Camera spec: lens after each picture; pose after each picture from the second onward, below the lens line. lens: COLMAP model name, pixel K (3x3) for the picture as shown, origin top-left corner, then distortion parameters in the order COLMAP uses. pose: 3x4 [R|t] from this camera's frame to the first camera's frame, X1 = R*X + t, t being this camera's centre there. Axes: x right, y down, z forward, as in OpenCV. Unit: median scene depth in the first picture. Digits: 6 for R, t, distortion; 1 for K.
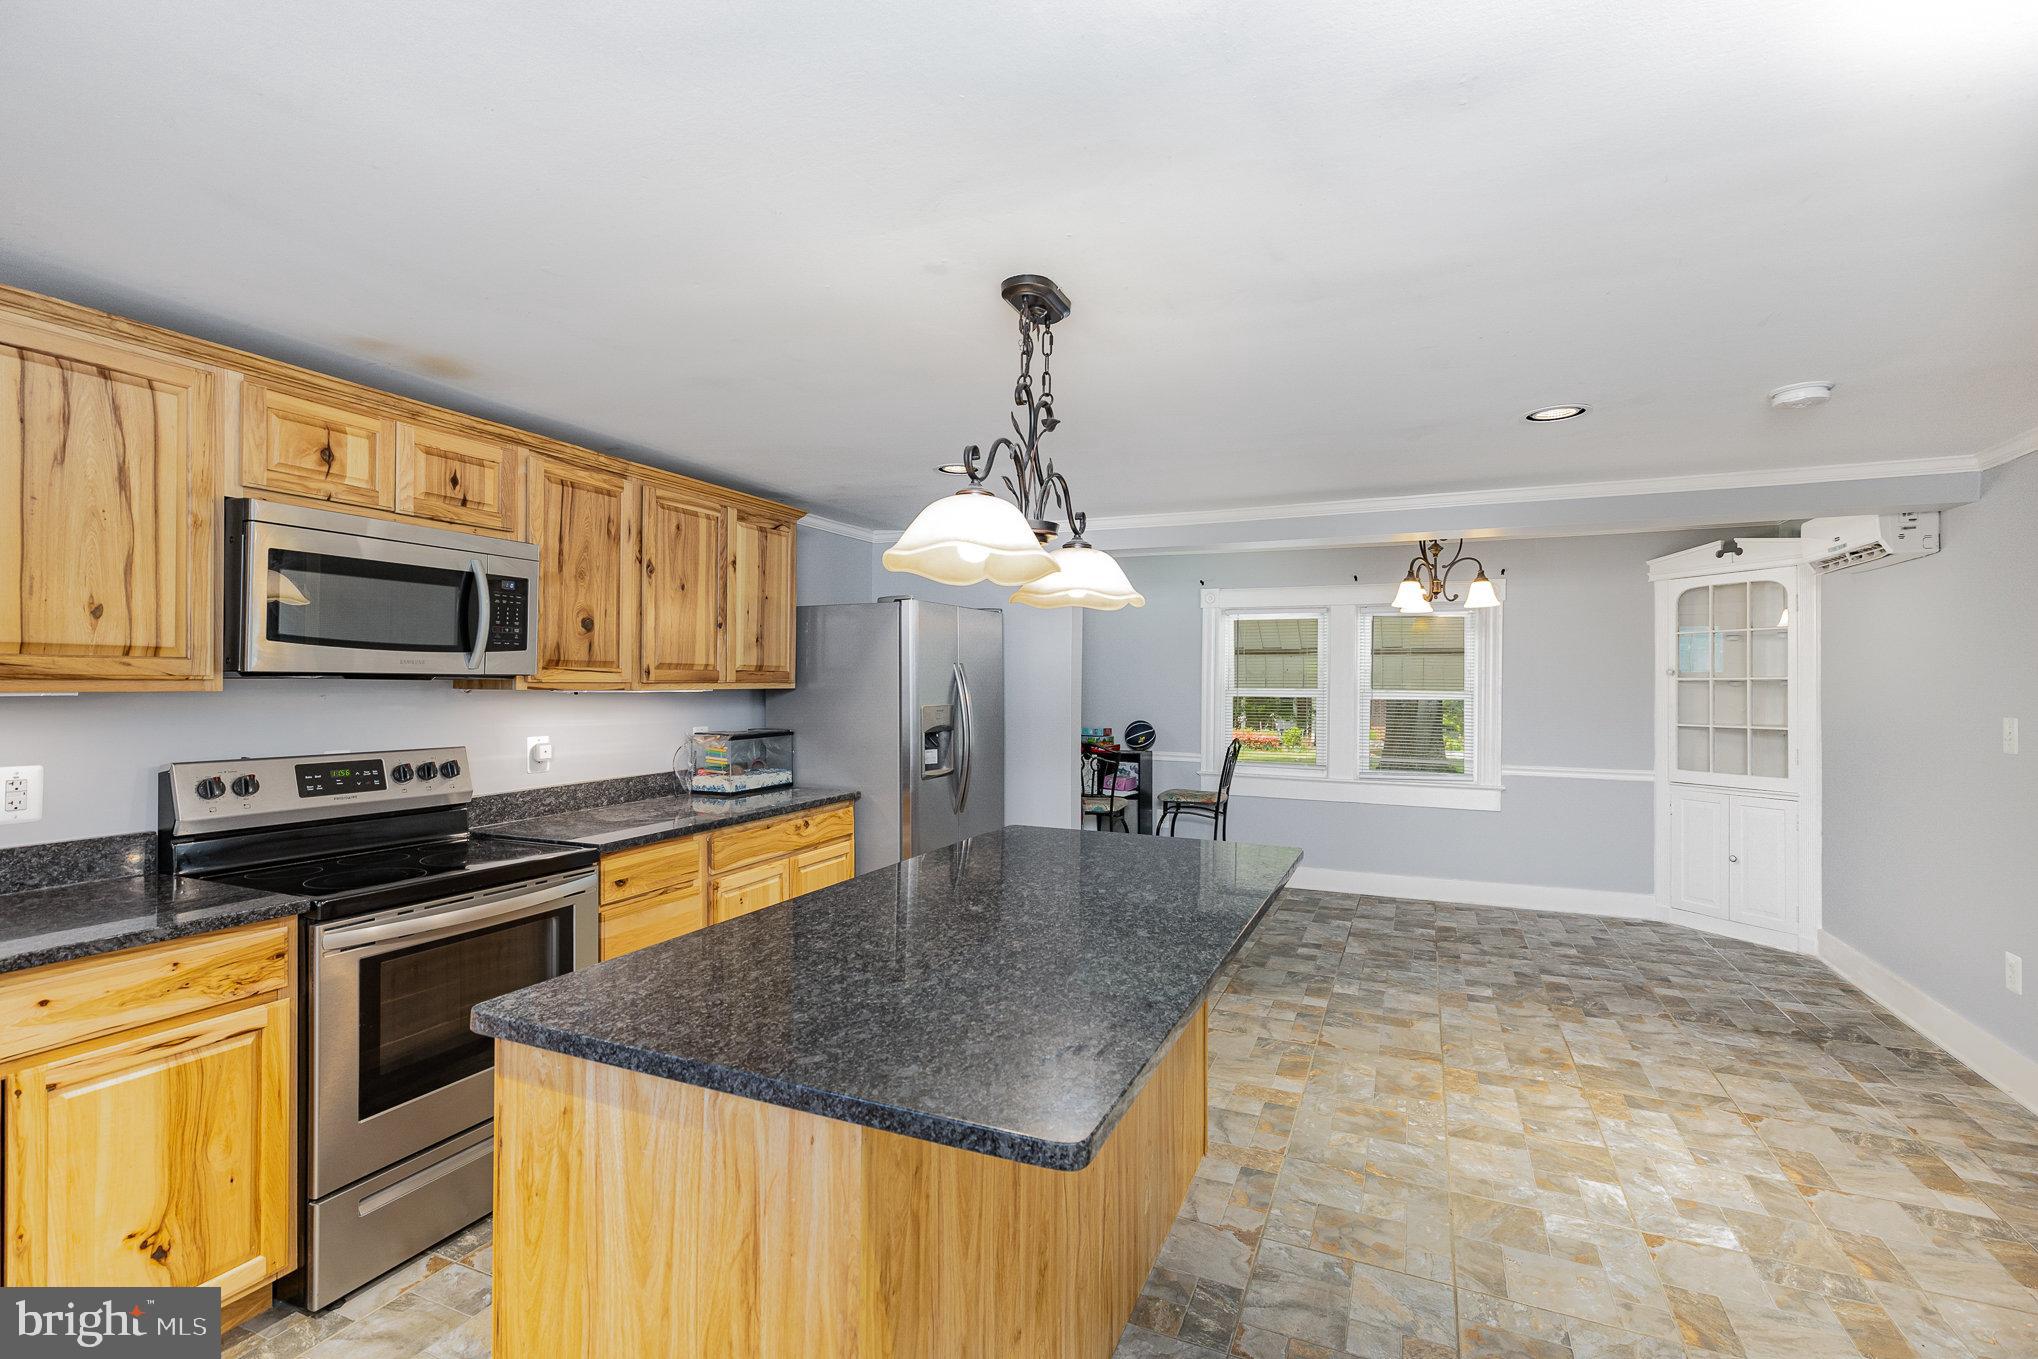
lens RADIAL K [[917.8, 0, 1019.0], [0, 917.8, 679.5], [0, 0, 1]] dist [0.005841, -0.000533]
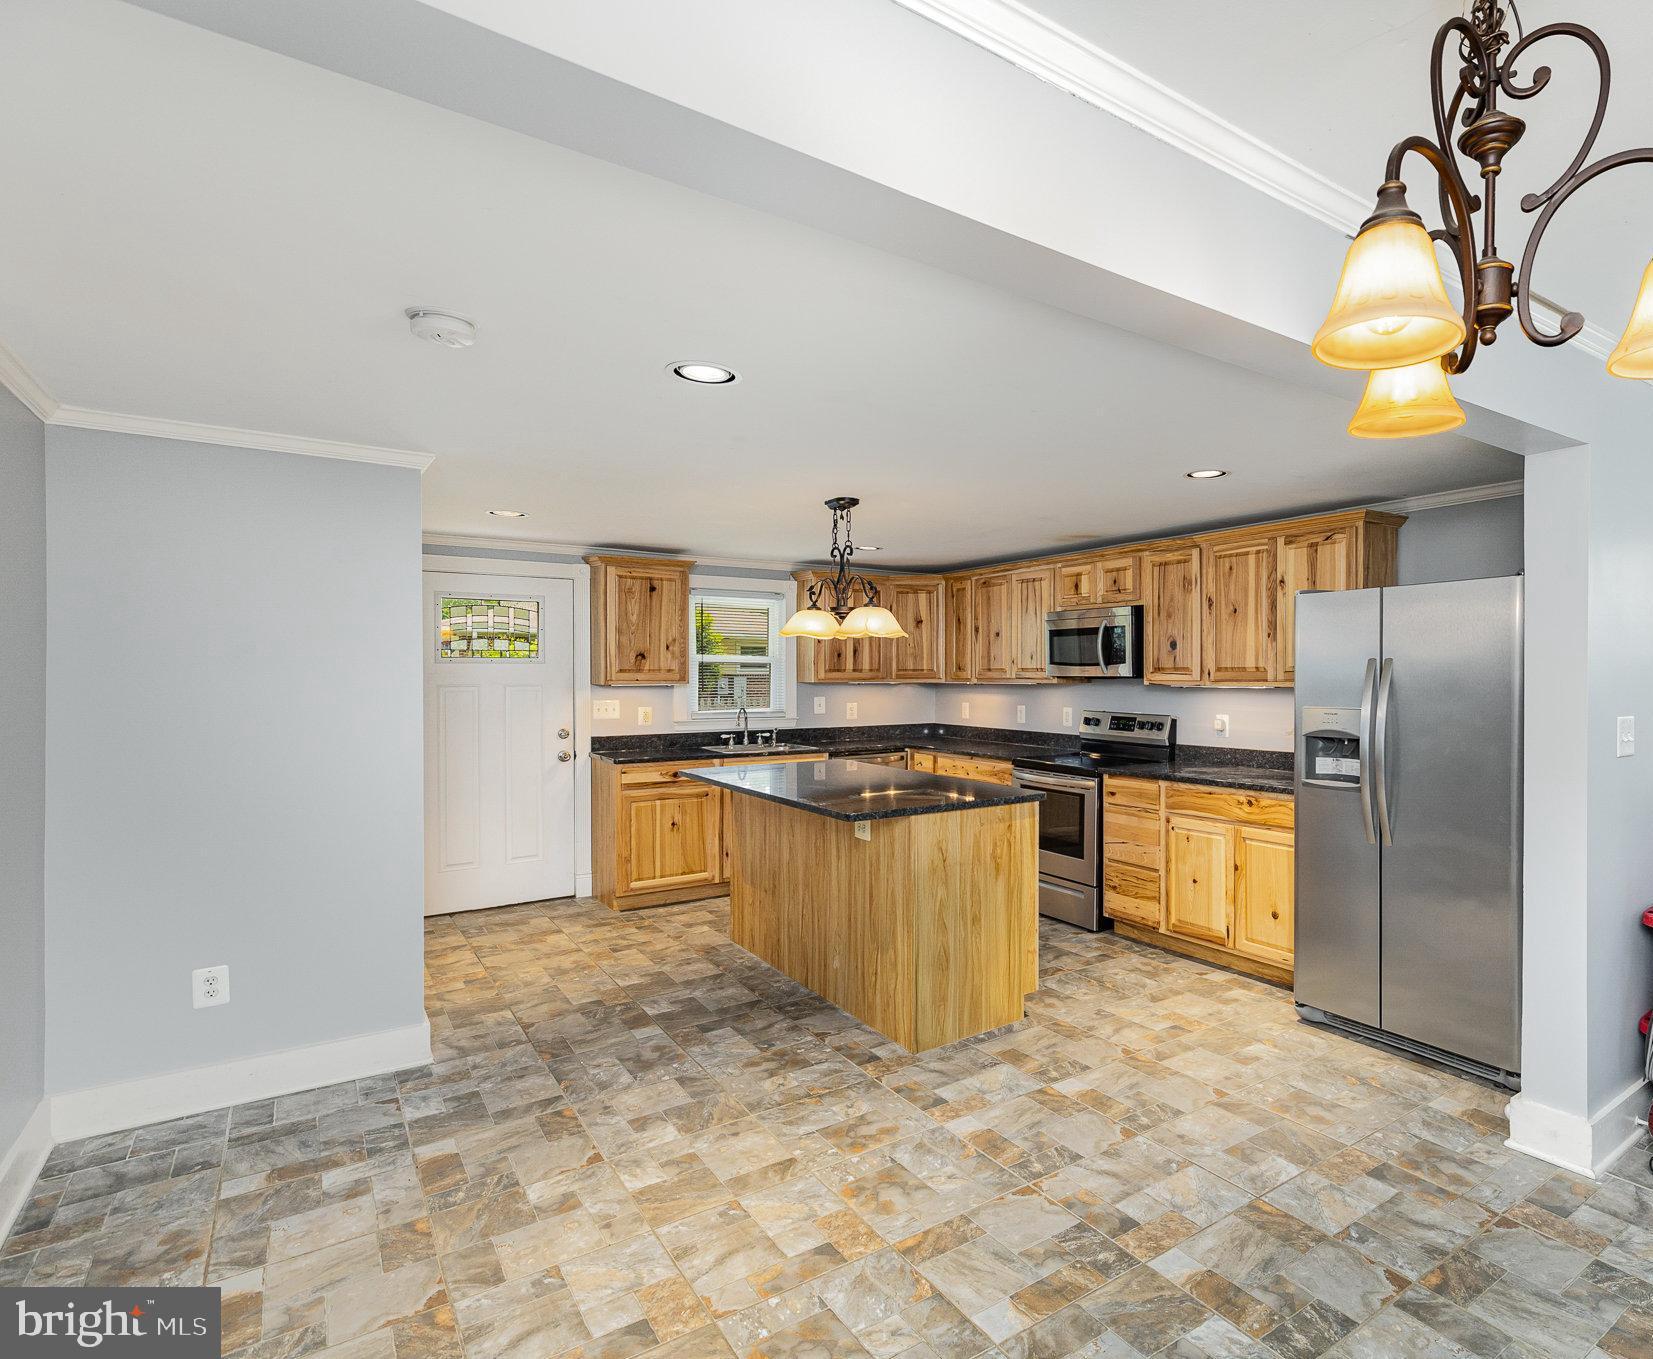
lens RADIAL K [[911.9, 0, 1024.6], [0, 911.9, 691.8], [0, 0, 1]] dist [0.002955, -0.001080]
pose [[-0.465144, 0.012425, -0.885148, 1.017756], [0.000345, 0.999904, 0.013854, 0.000129], [0.885235, 0.006139, -0.465104, 1.413672]]
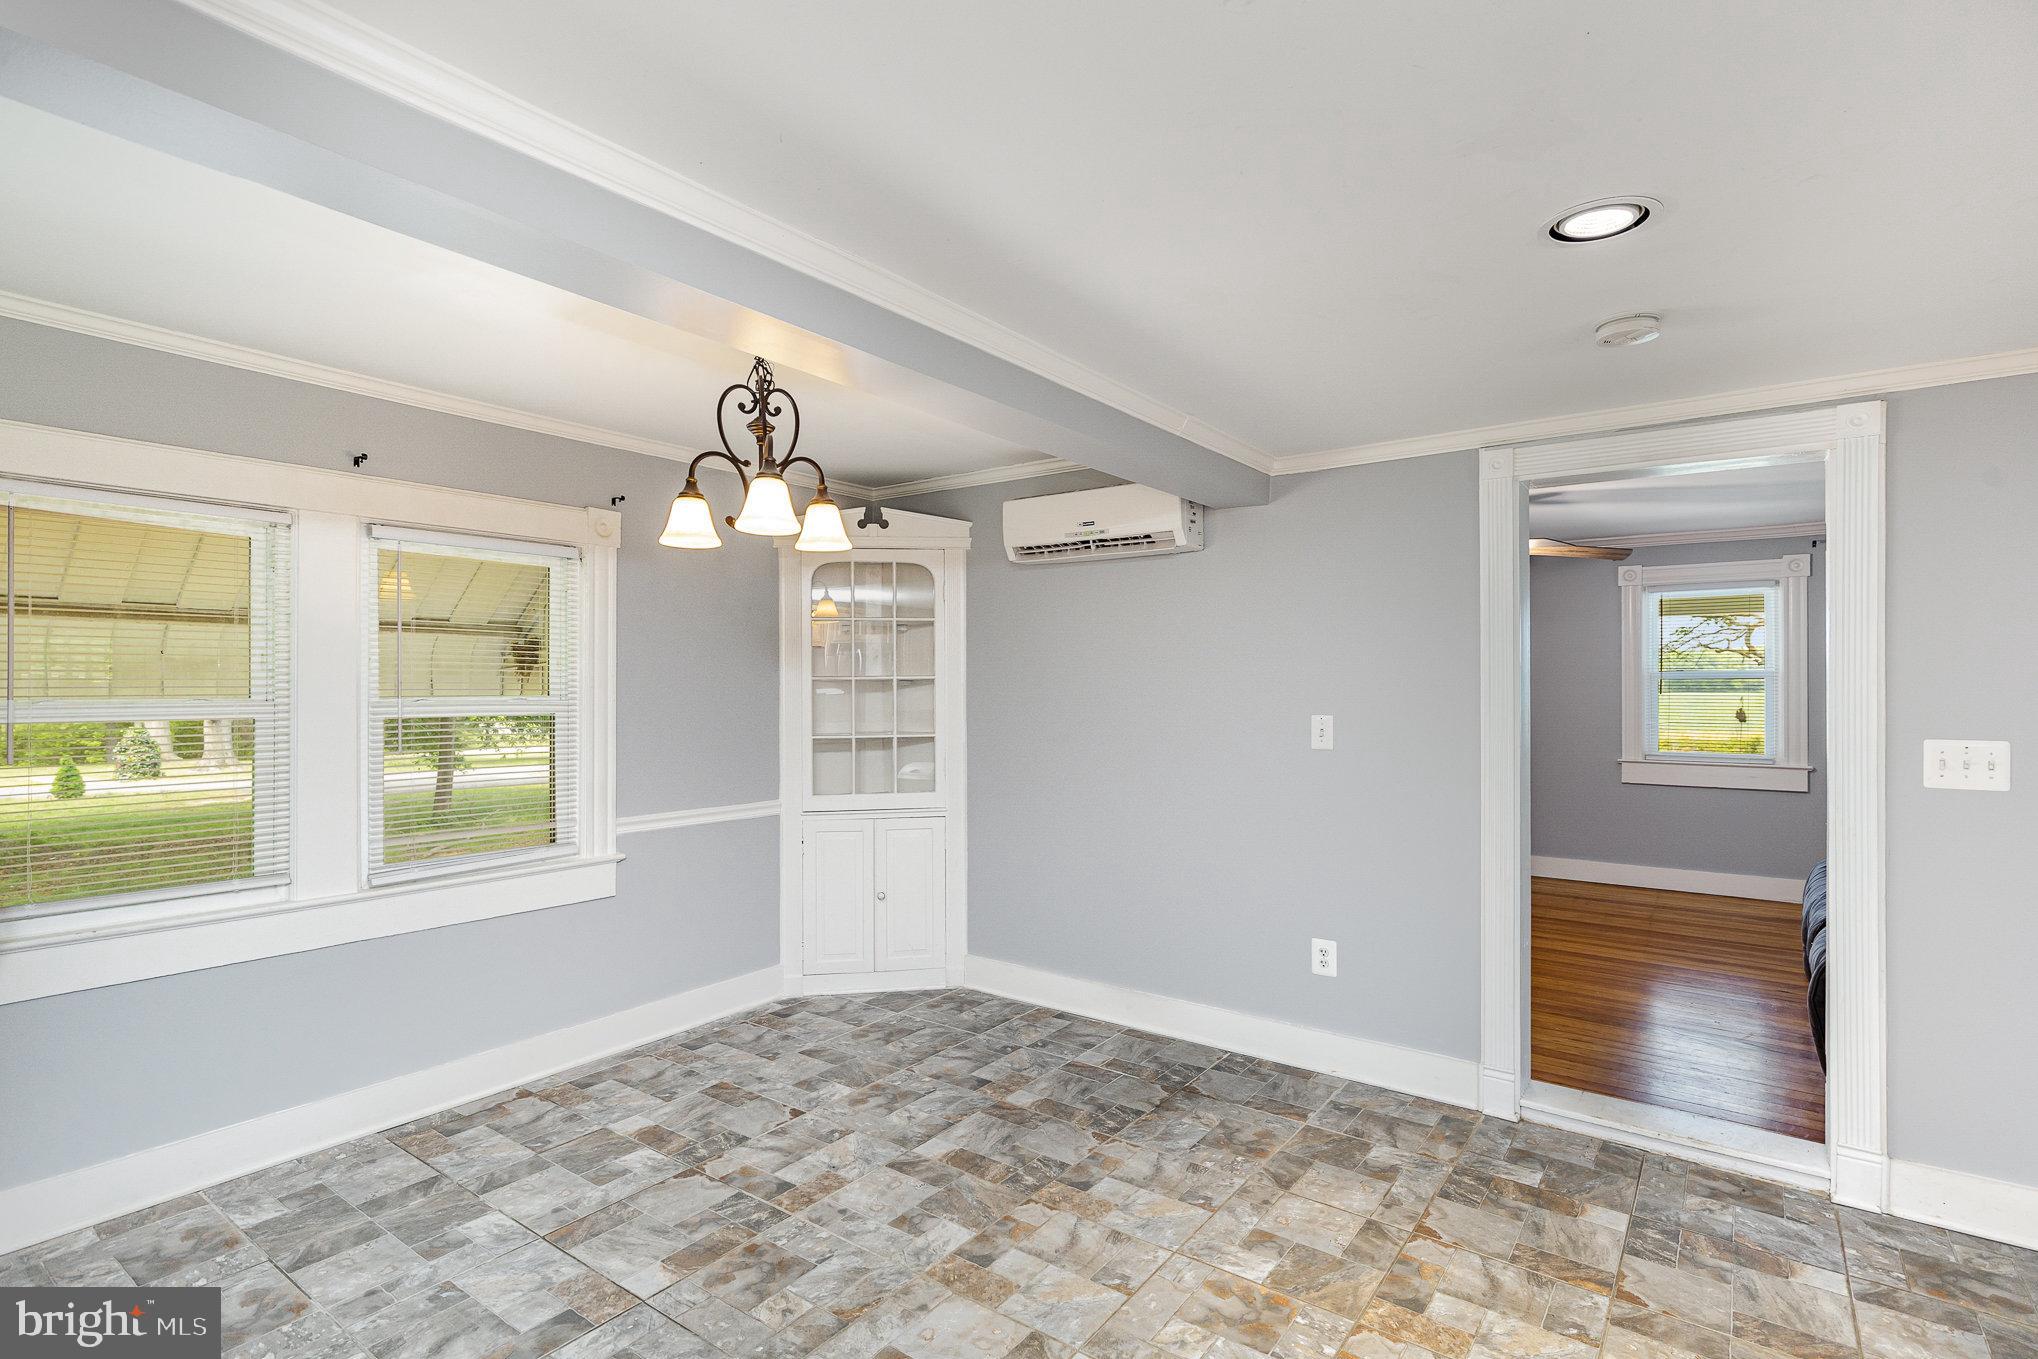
lens RADIAL K [[996.4, 0, 1019.0], [0, 996.4, 679.5], [0, 0, 1]] dist [-0.000852, -0.000337]
pose [[0.218638, -0.000616, 0.975806, -0.101222], [0.000699, 1.000000, 0.000475, 0.000650], [-0.975806, 0.000578, 0.218638, 1.029593]]
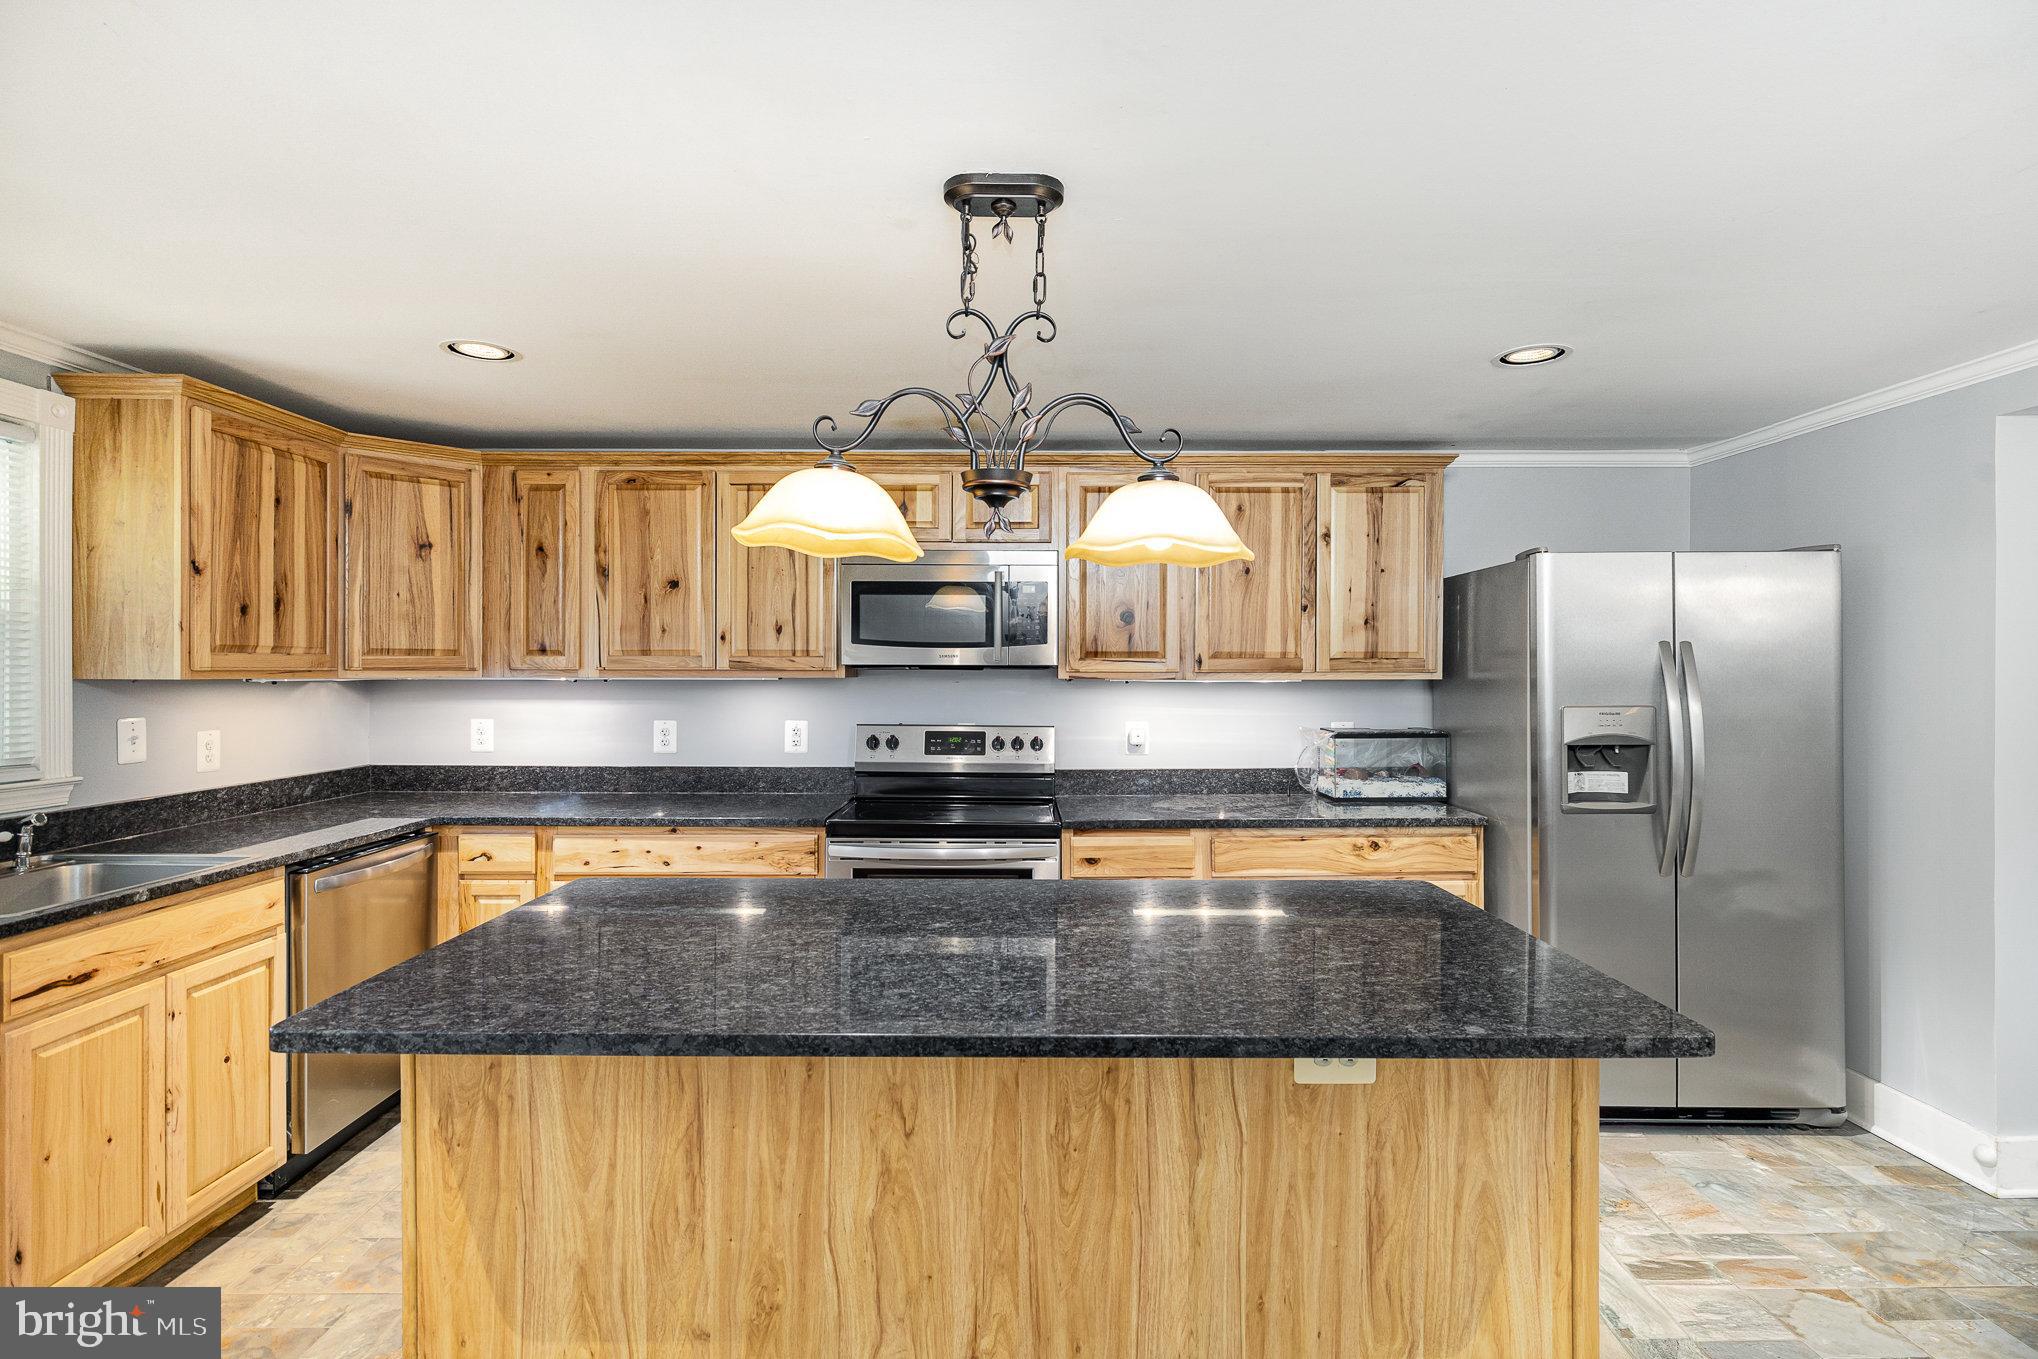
lens RADIAL K [[980.8, 0, 1019.0], [0, 980.8, 679.5], [0, 0, 1]] dist [-0.002264, -0.000736]
pose [[0.407287, 0.004721, -0.913288, 0.478306], [0.002843, 0.999975, 0.006437, 0.003746], [0.913296, -0.005218, 0.407264, 0.393234]]
